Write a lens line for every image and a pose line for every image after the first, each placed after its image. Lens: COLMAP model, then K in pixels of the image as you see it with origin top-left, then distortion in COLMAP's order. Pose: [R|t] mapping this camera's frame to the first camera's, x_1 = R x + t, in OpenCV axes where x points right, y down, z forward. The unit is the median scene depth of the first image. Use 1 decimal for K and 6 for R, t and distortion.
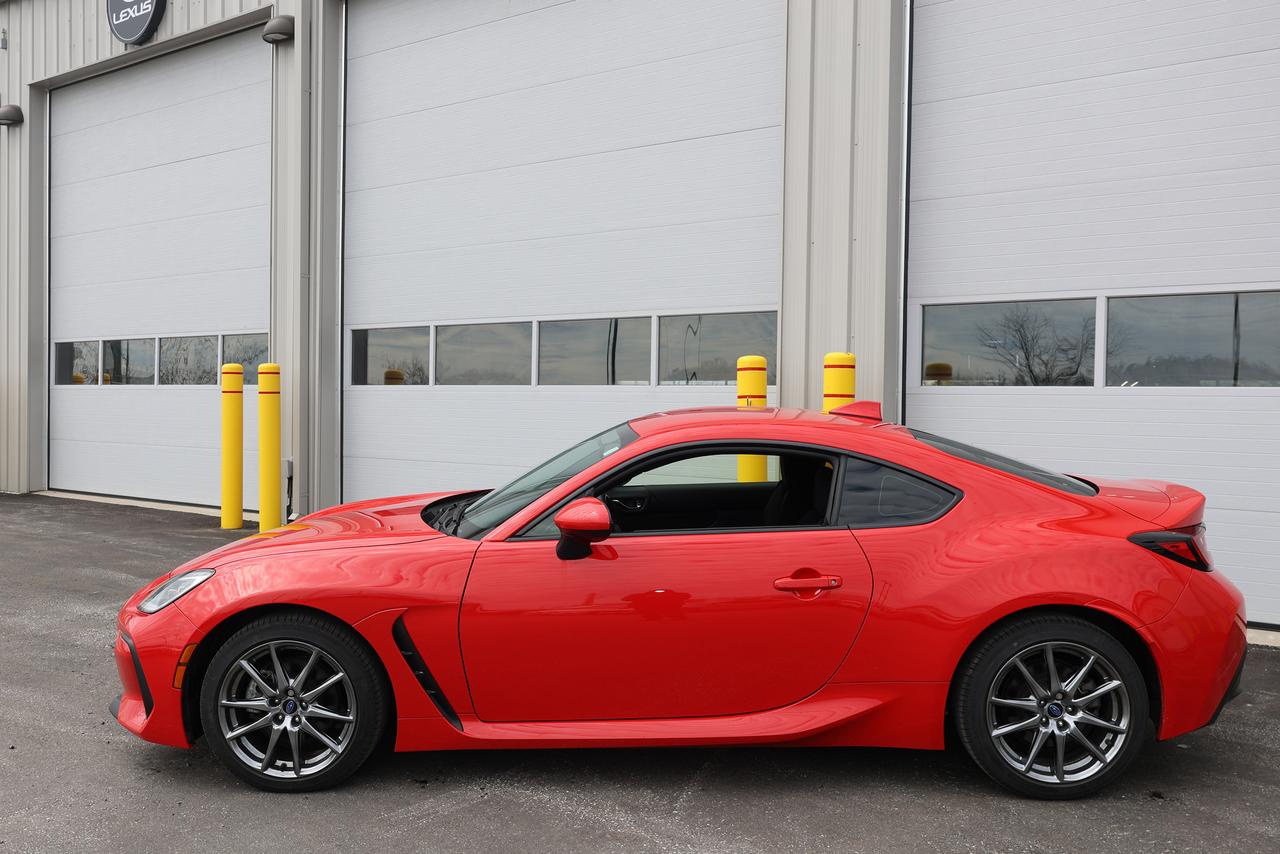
lens RADIAL K [[1178.7, 0, 640.0], [0, 1178.7, 427.0], [0, 0, 1]] dist [-0.002798, 0.012788]
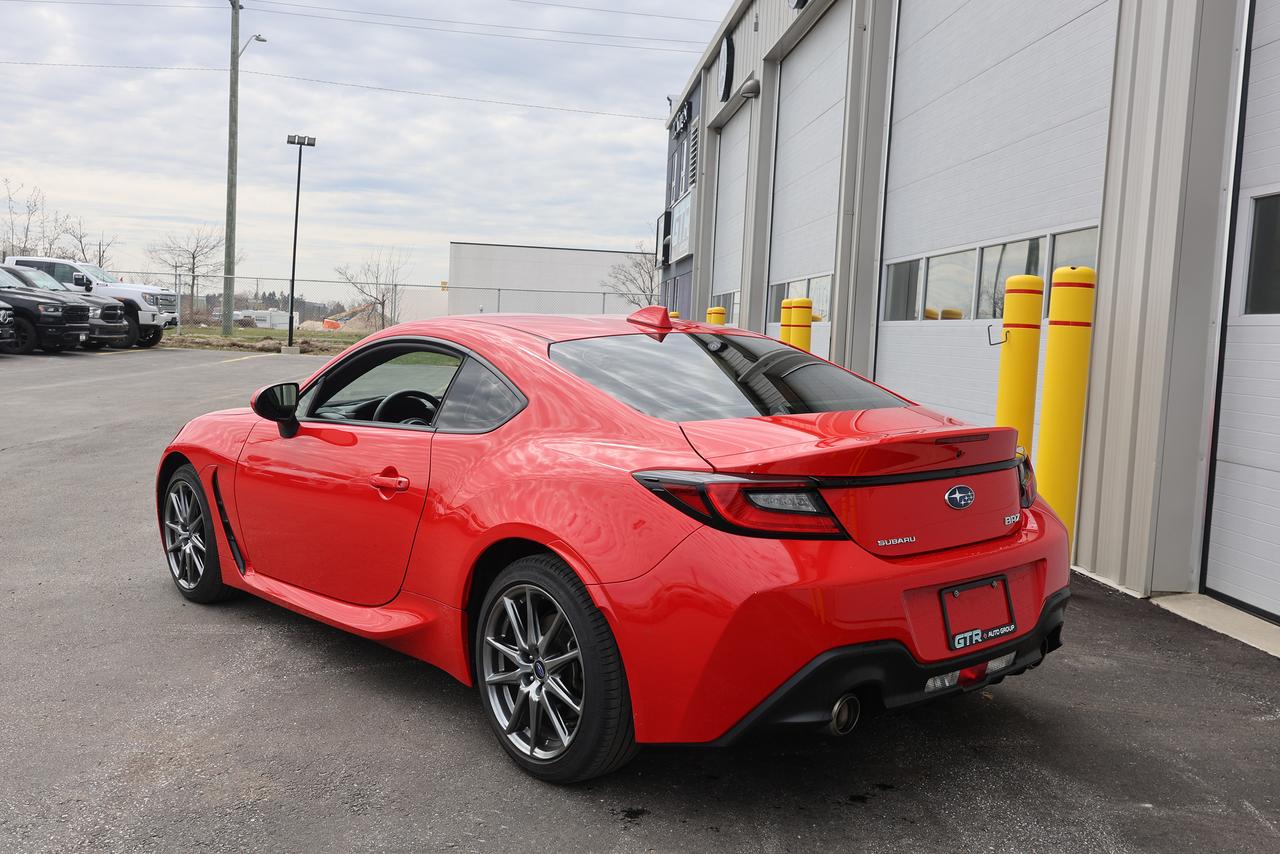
lens RADIAL K [[1178.7, 0, 640.0], [0, 1178.7, 427.0], [0, 0, 1]] dist [-0.002798, 0.012788]
pose [[0.680371, 0.077534, -0.728755, 0.976286], [-0.051694, 0.996988, 0.057810, 0.019741], [0.731043, -0.001660, 0.682330, 0.483915]]
